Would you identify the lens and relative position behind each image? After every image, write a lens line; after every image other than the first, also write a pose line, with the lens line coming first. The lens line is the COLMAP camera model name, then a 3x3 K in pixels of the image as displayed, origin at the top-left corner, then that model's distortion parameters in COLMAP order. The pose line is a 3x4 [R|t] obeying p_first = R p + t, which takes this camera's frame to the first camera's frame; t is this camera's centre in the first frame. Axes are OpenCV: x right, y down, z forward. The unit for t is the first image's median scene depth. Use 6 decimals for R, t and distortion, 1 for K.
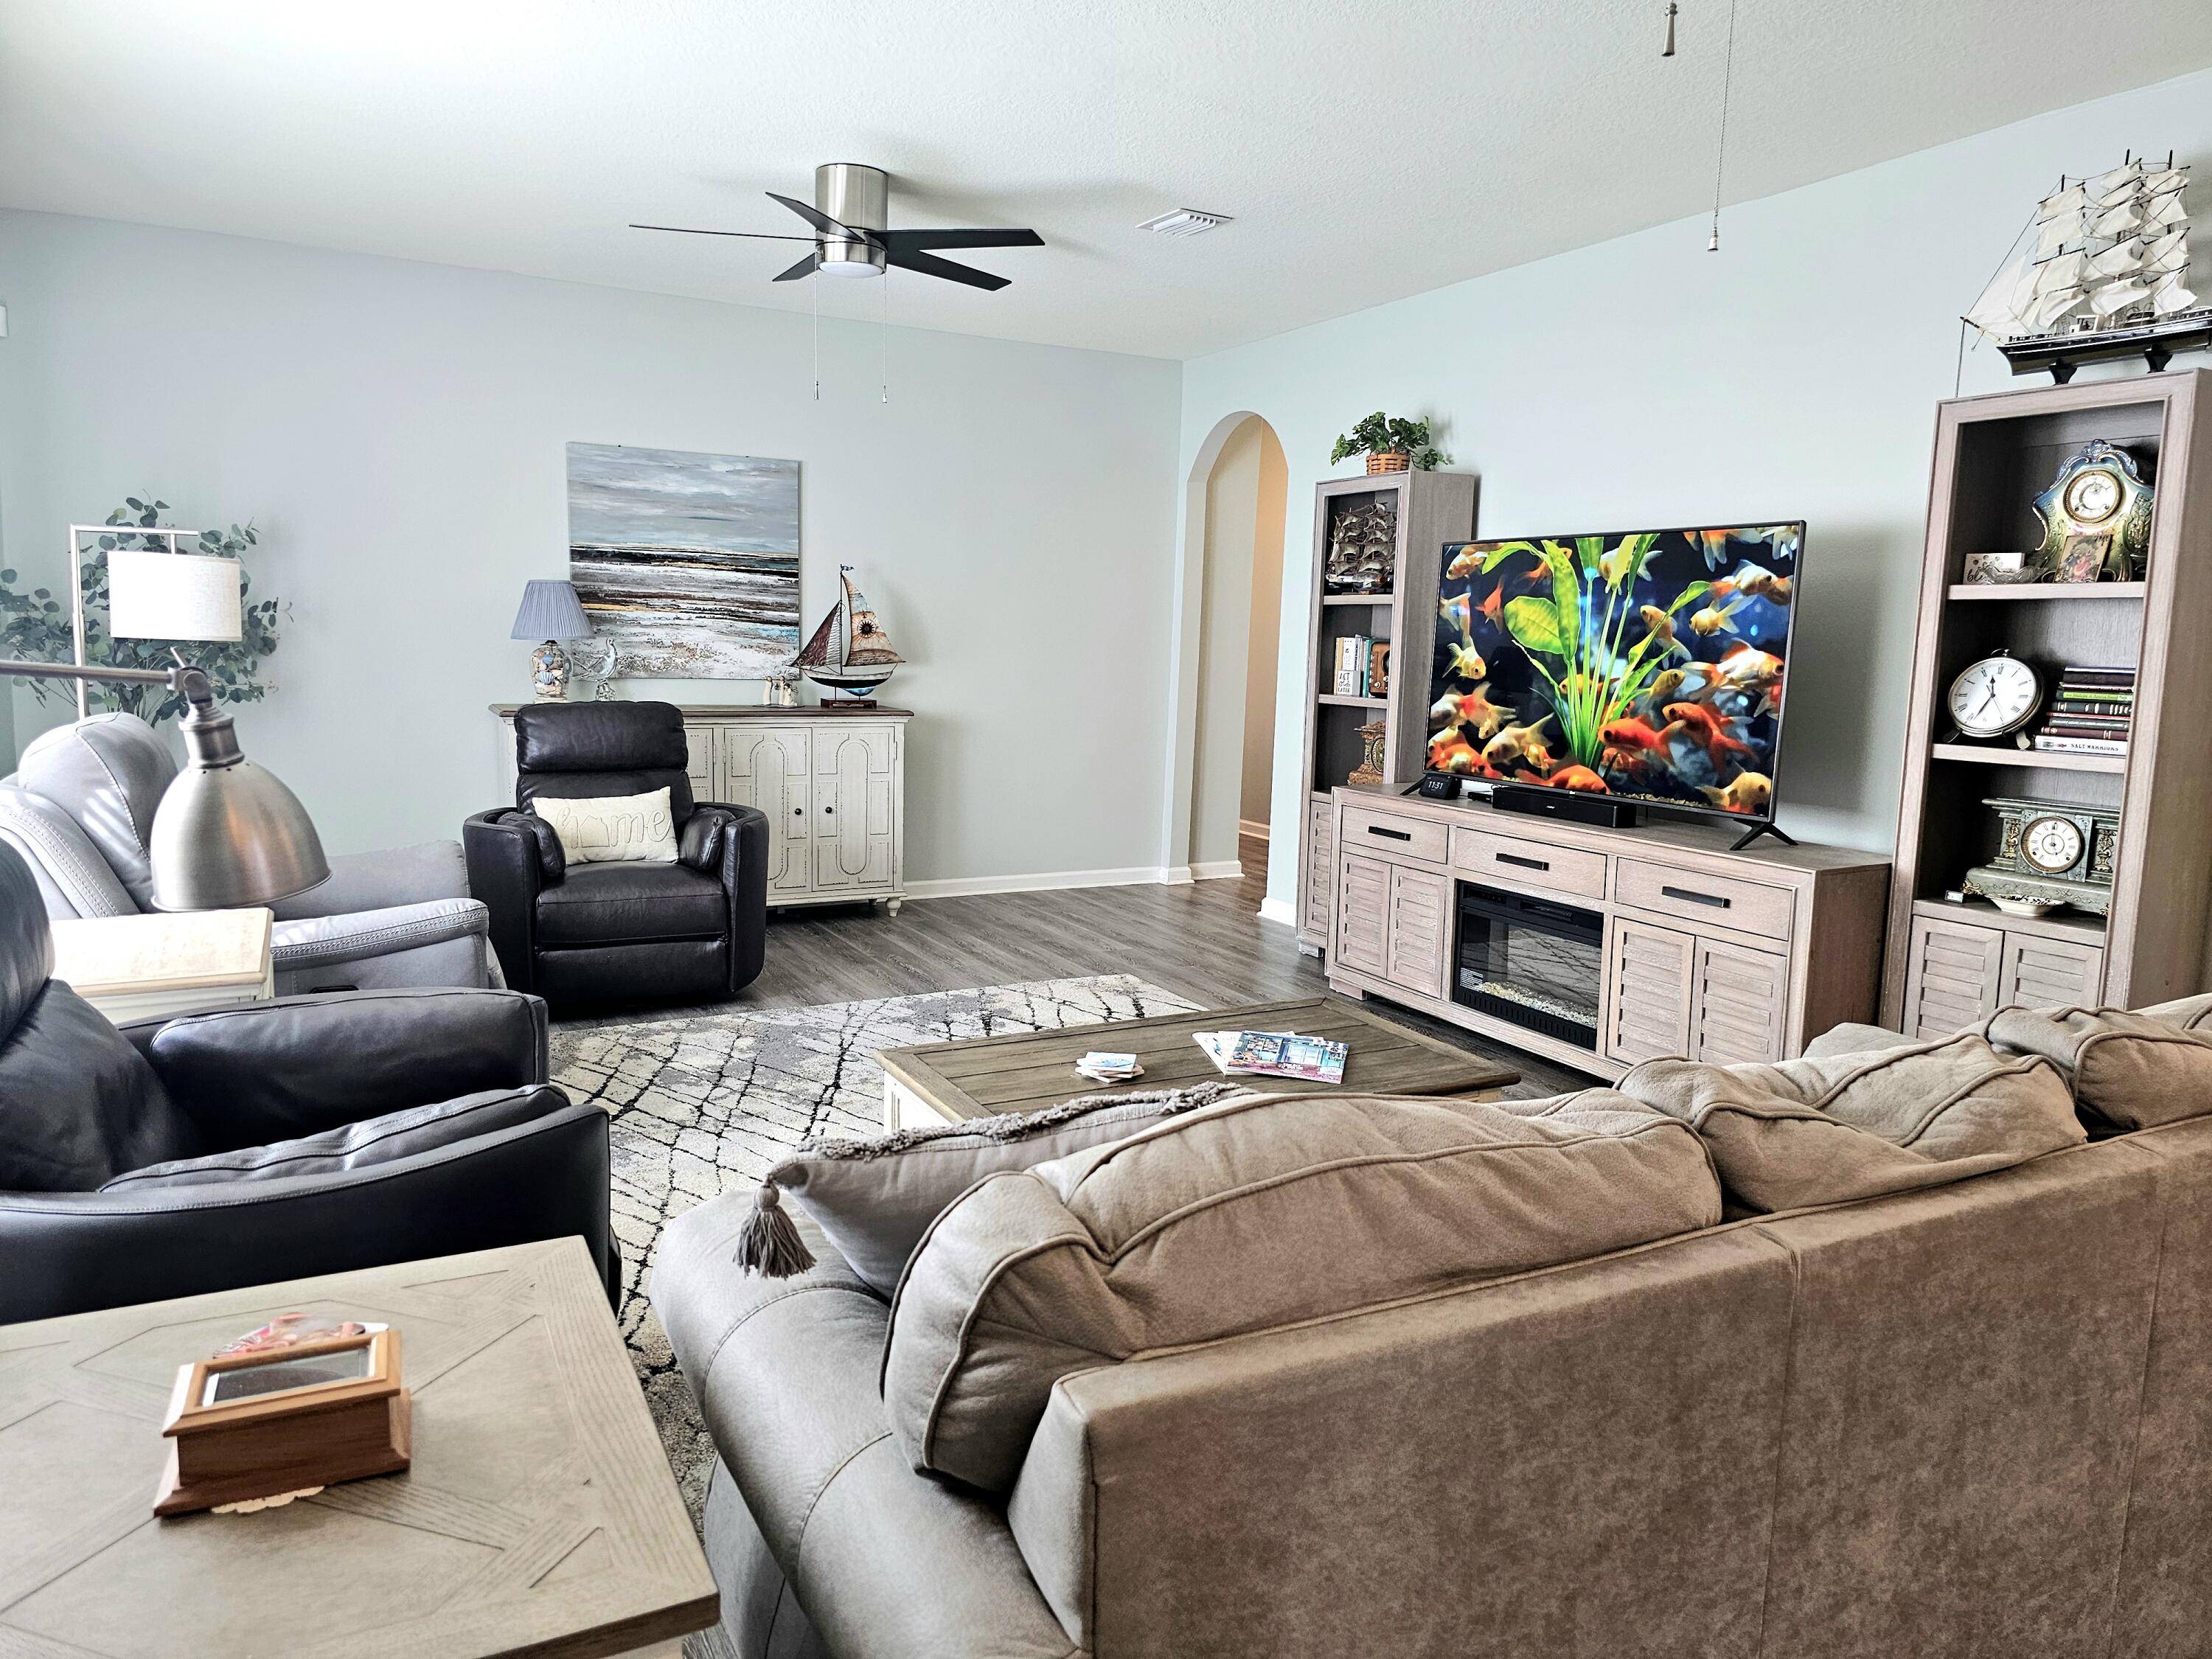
lens RADIAL K [[1490.7, 0, 1106.3], [0, 1490.7, 823.5], [0, 0, 1]] dist [0.001578, 0.000083]
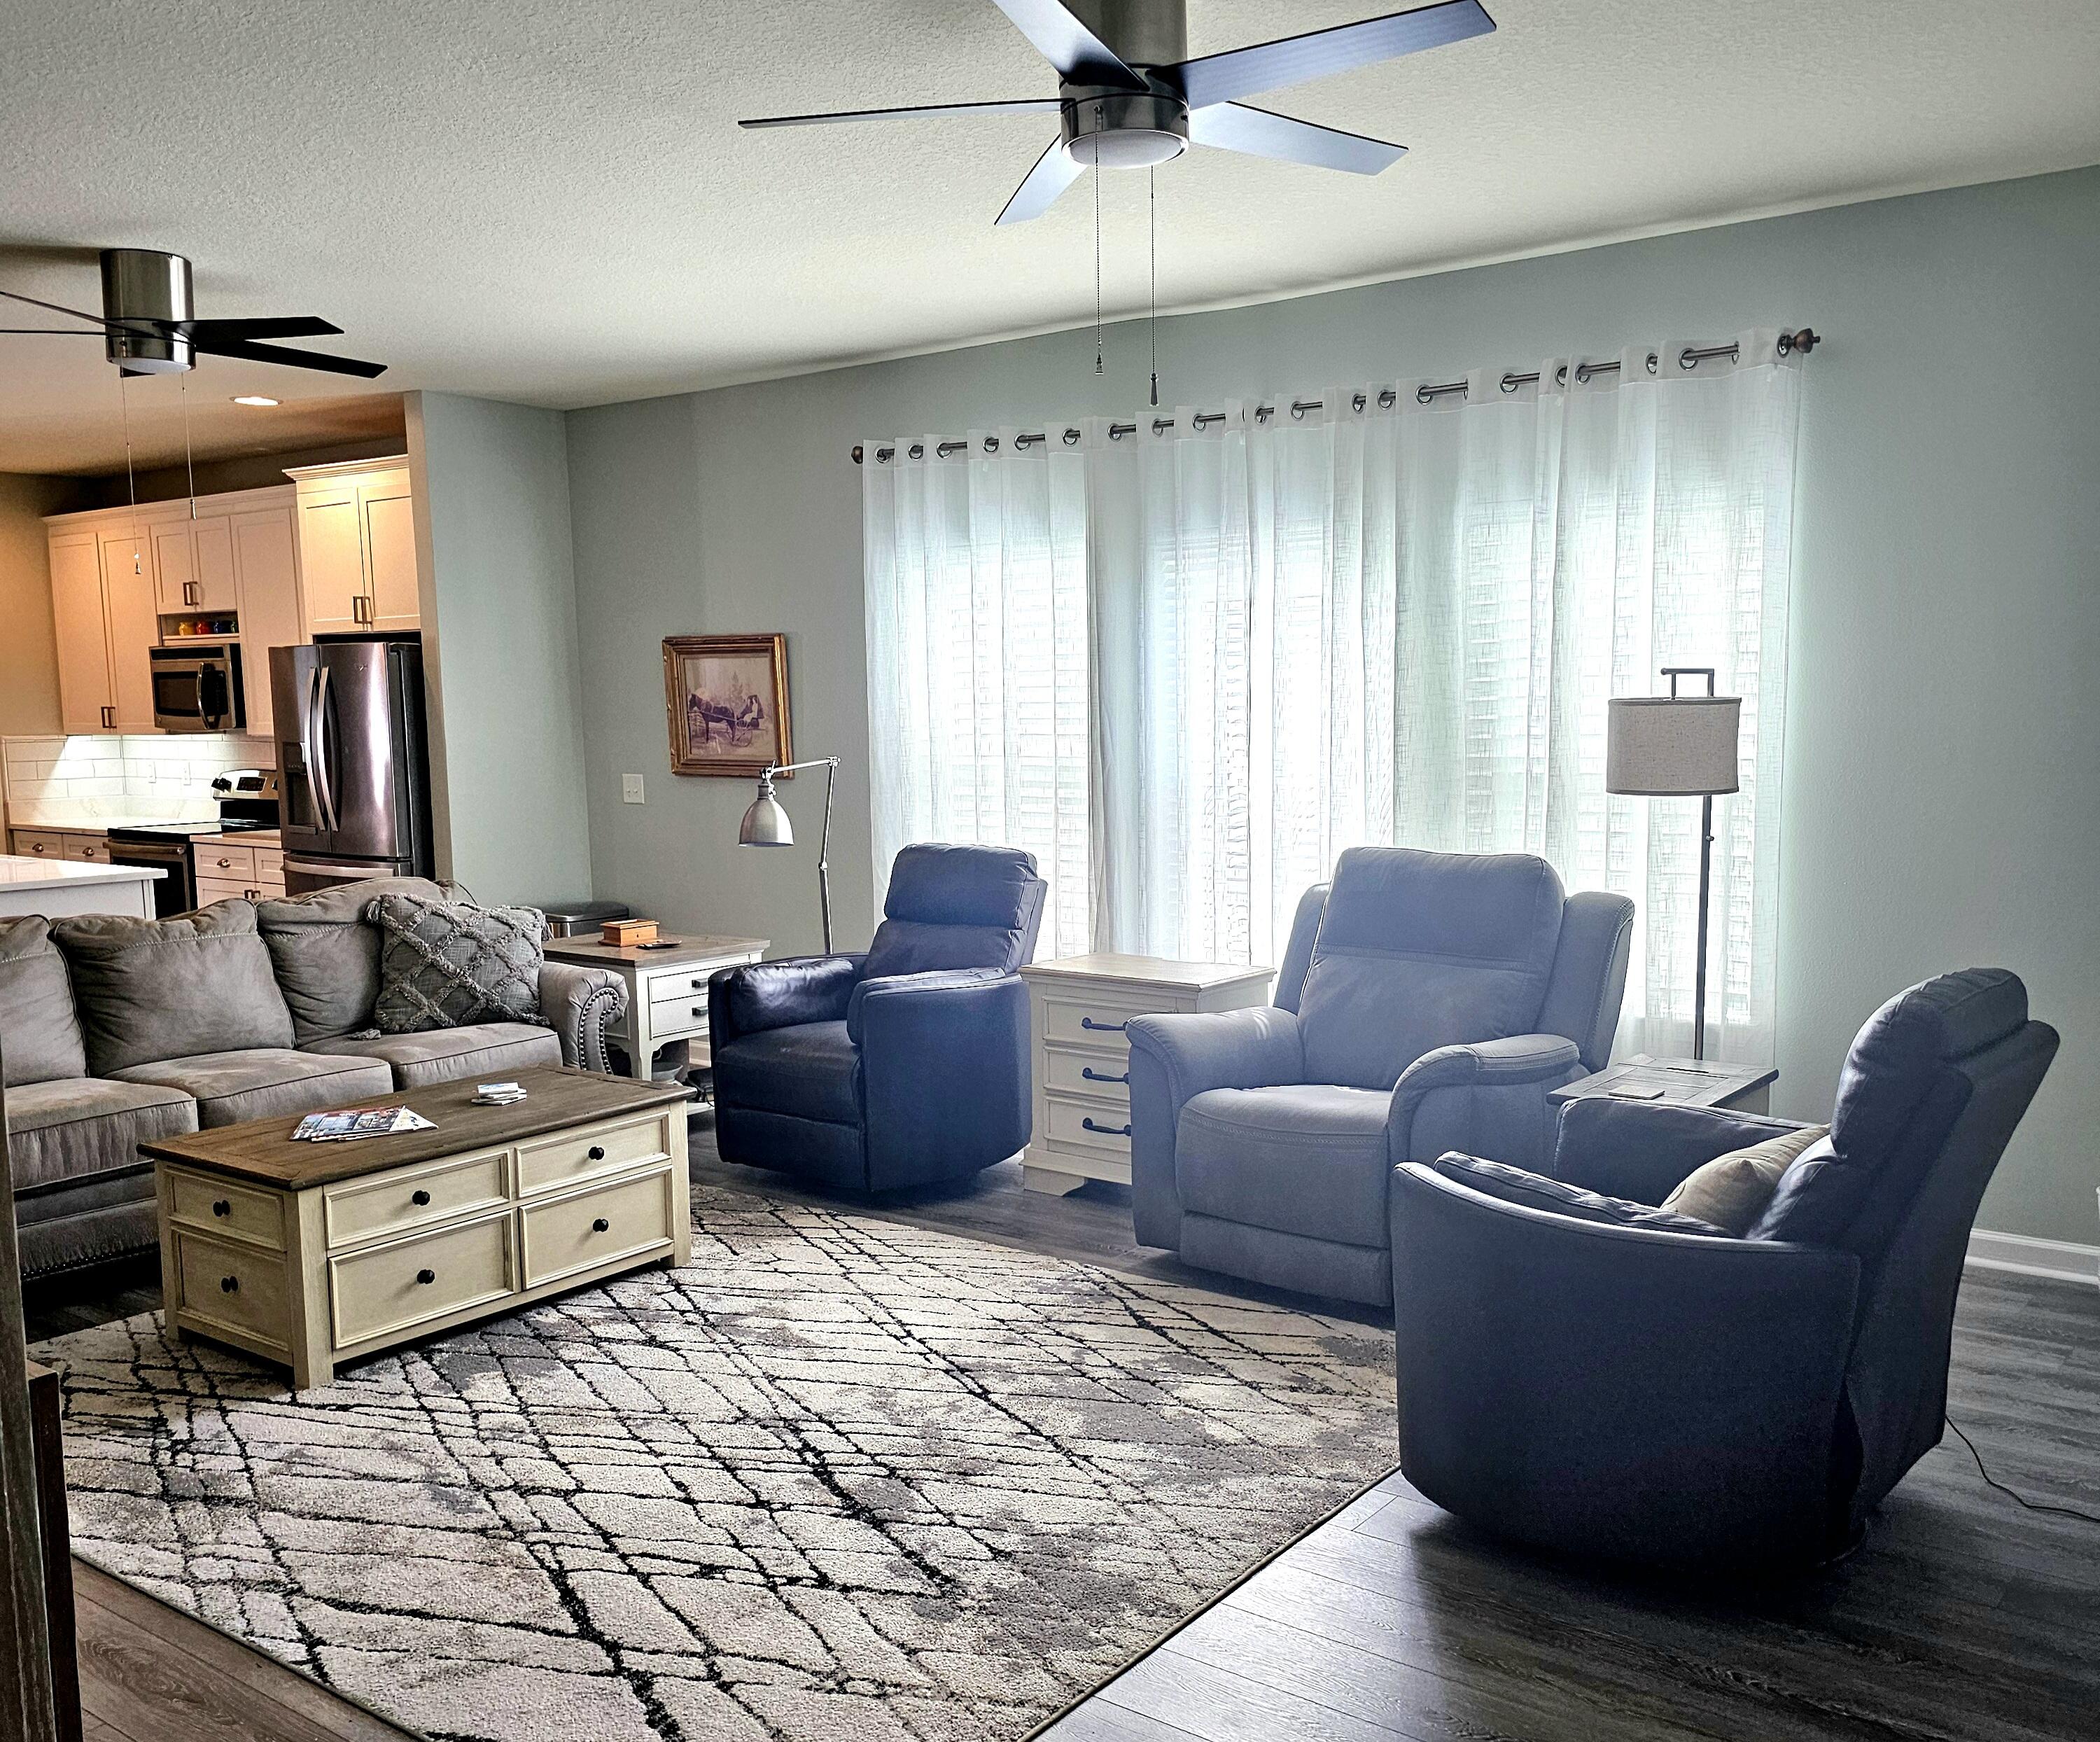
lens RADIAL K [[1855.8, 0, 1053.8], [0, 1855.8, 877.7], [0, 0, 1]] dist [0.005610, 0.000738]
pose [[-0.902237, 0.032554, -0.430010, 0.174621], [-0.071506, 0.972050, 0.223621, -0.284028], [0.425271, 0.232508, -0.874691, 1.765149]]
